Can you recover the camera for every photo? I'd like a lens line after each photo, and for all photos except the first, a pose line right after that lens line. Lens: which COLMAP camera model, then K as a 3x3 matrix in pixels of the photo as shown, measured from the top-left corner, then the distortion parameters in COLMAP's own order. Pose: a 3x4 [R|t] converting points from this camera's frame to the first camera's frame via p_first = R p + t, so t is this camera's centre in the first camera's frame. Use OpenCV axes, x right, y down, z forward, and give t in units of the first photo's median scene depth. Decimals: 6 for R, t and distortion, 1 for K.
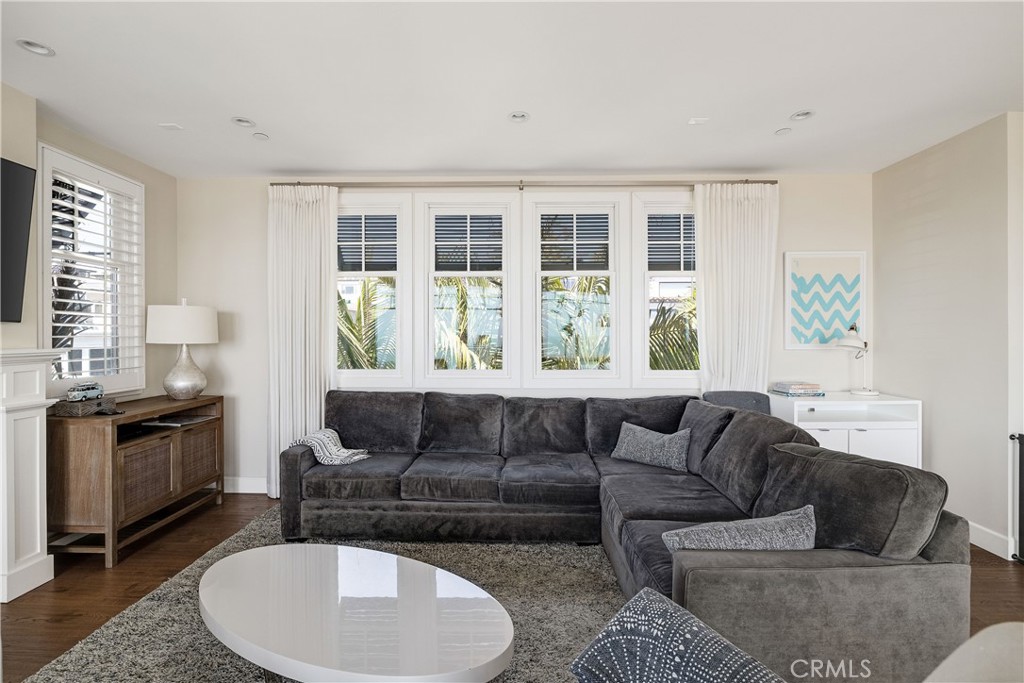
lens RADIAL K [[476.5, 0, 511.8], [0, 476.5, 334.1], [0, 0, 1]] dist [-0.004220, -0.000735]
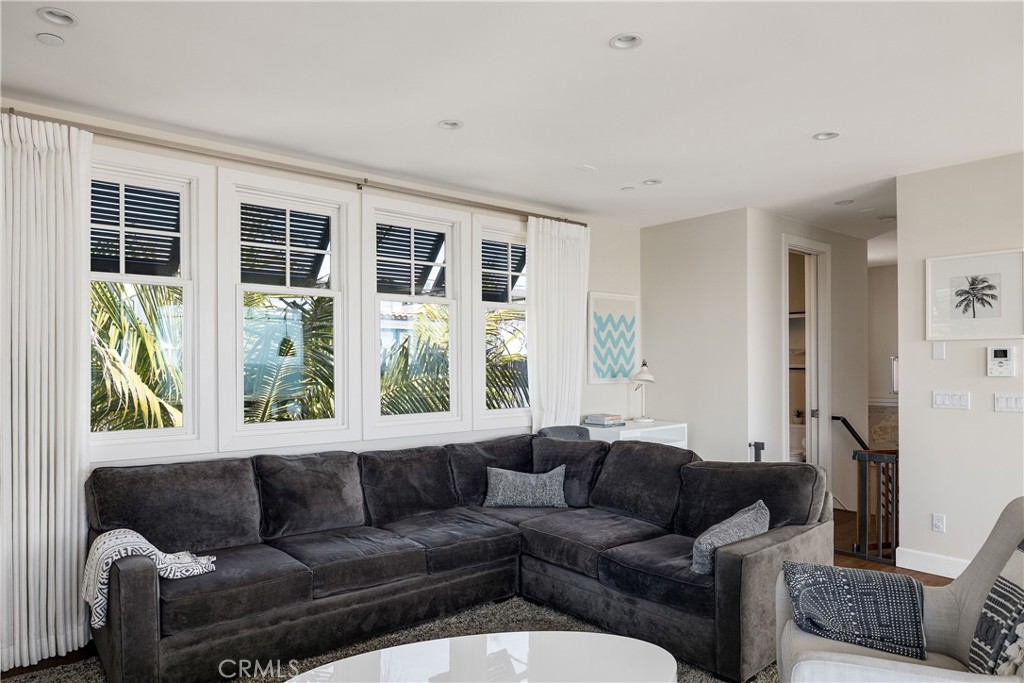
lens RADIAL K [[630.6, 0, 512.2], [0, 630.6, 365.5], [0, 0, 1]] dist [0.000853, -0.000269]
pose [[0.765326, -0.003190, 0.643635, -0.482701], [0.005044, 0.999987, -0.001042, -0.008605], [-0.643623, 0.004044, 0.765332, 0.042115]]
